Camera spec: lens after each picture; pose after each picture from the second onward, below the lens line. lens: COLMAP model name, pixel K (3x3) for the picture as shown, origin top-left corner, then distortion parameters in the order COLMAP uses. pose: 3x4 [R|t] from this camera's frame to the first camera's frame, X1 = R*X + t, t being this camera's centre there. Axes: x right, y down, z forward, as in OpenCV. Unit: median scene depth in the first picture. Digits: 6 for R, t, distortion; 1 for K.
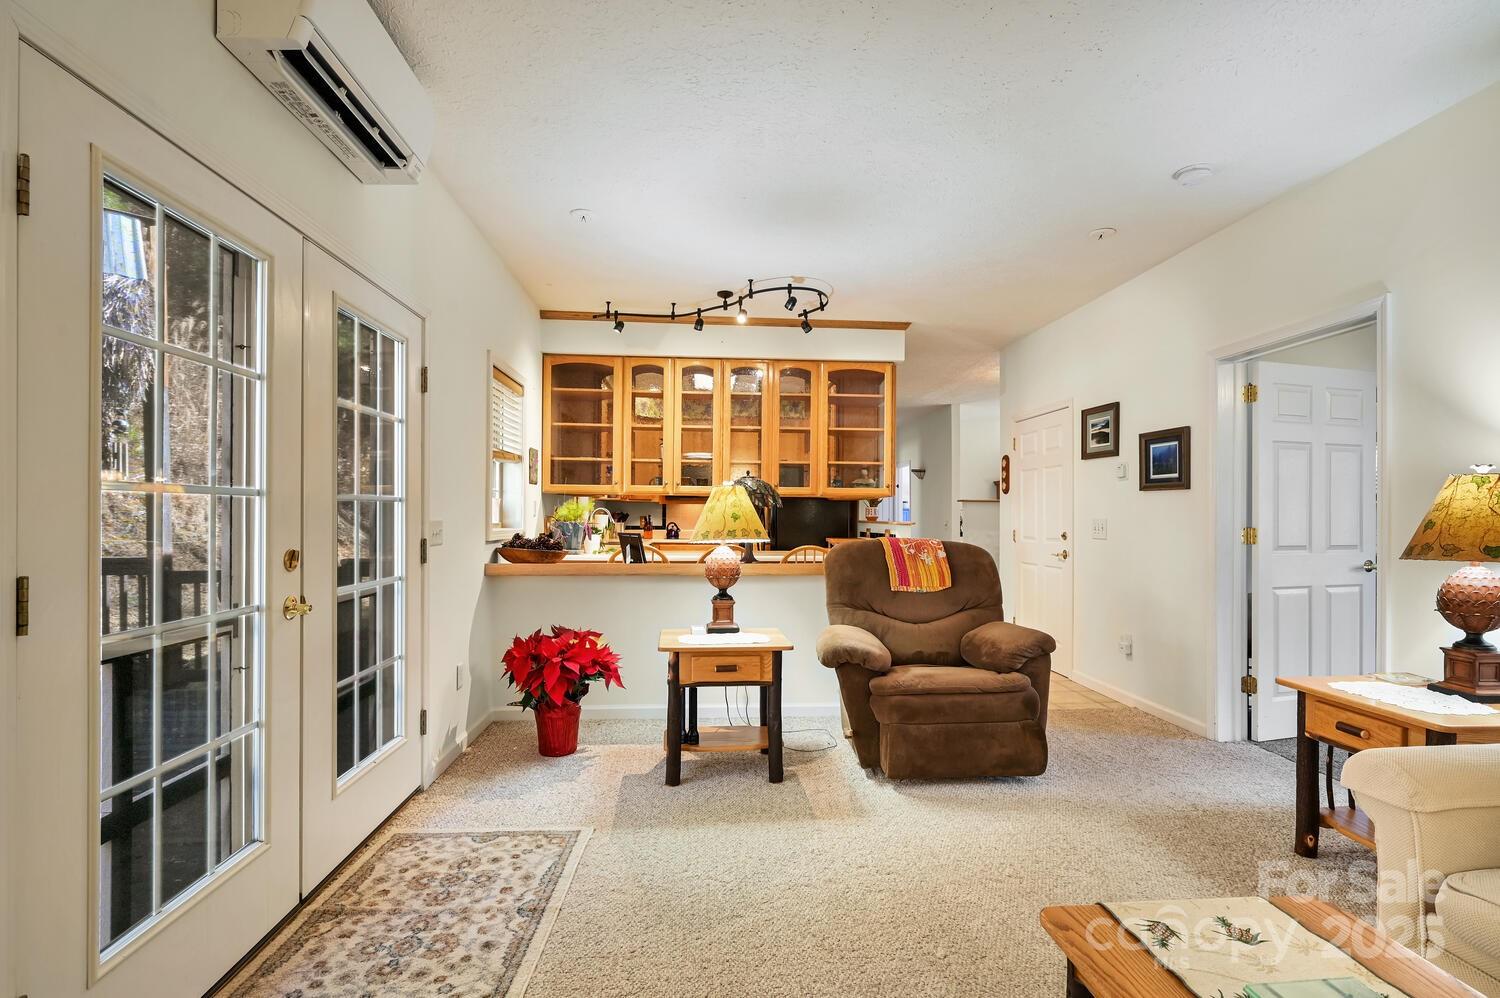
lens RADIAL K [[802.7, 0, 741.1], [0, 802.7, 464.7], [0, 0, 1]] dist [-0.003206, -0.000602]
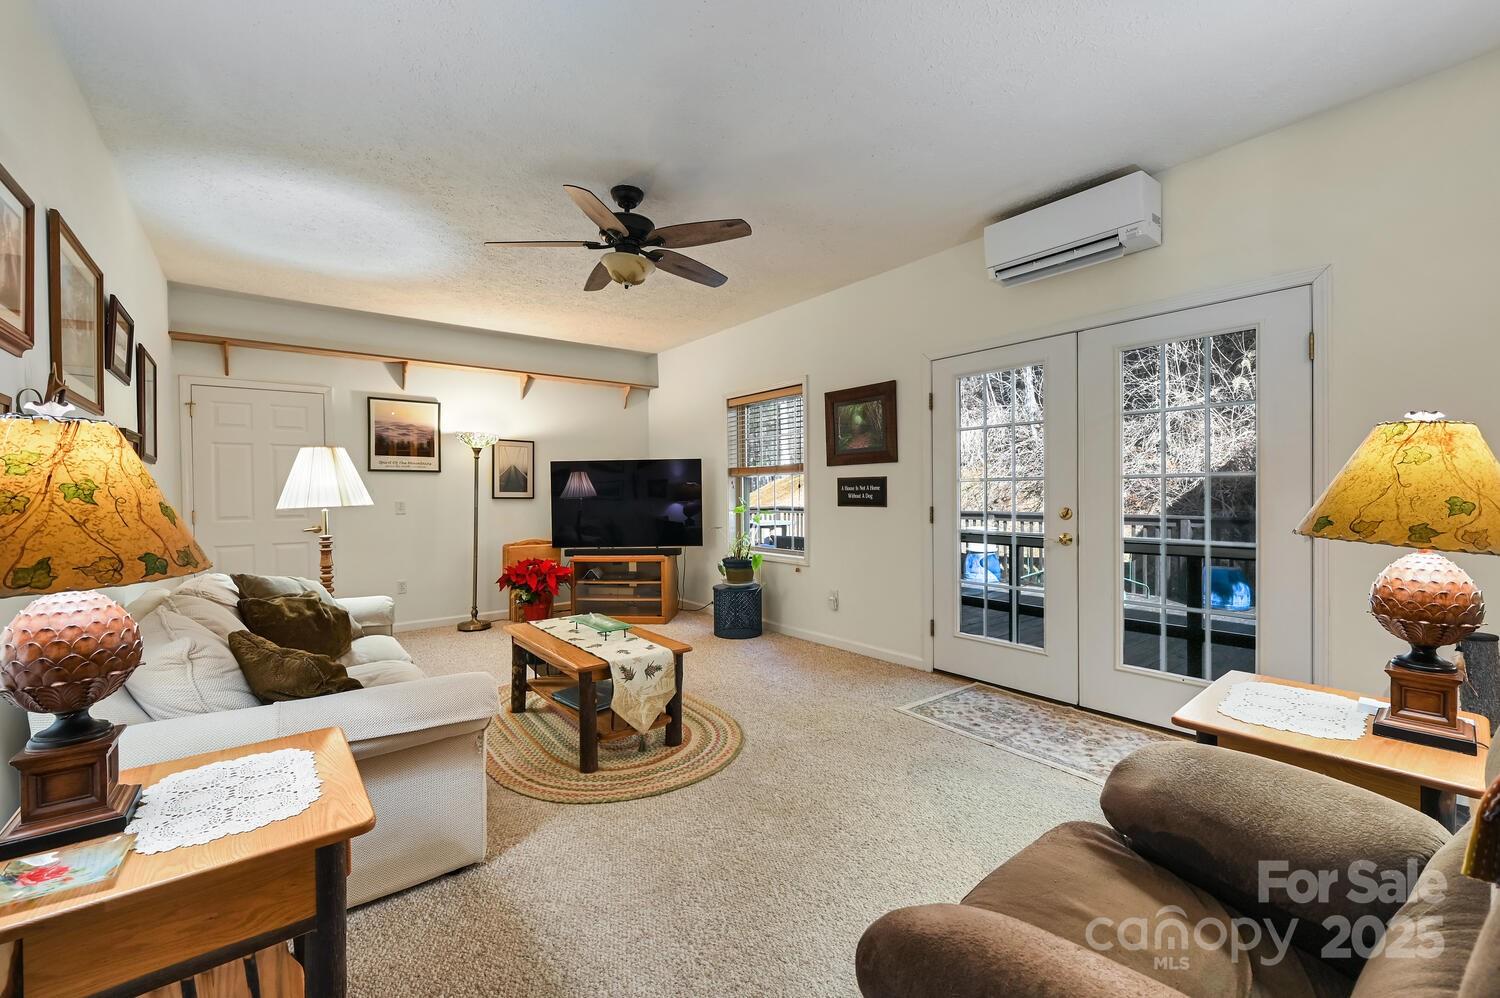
lens RADIAL K [[629.6, 0, 750.0], [0, 629.6, 499.0], [0, 0, 1]] dist [-0.002165, -0.000127]
pose [[-0.840854, 0.010069, -0.541169, 0.779072], [0.036185, 0.998636, -0.037644, 0.100663], [0.540051, -0.051235, -0.840071, 1.696896]]
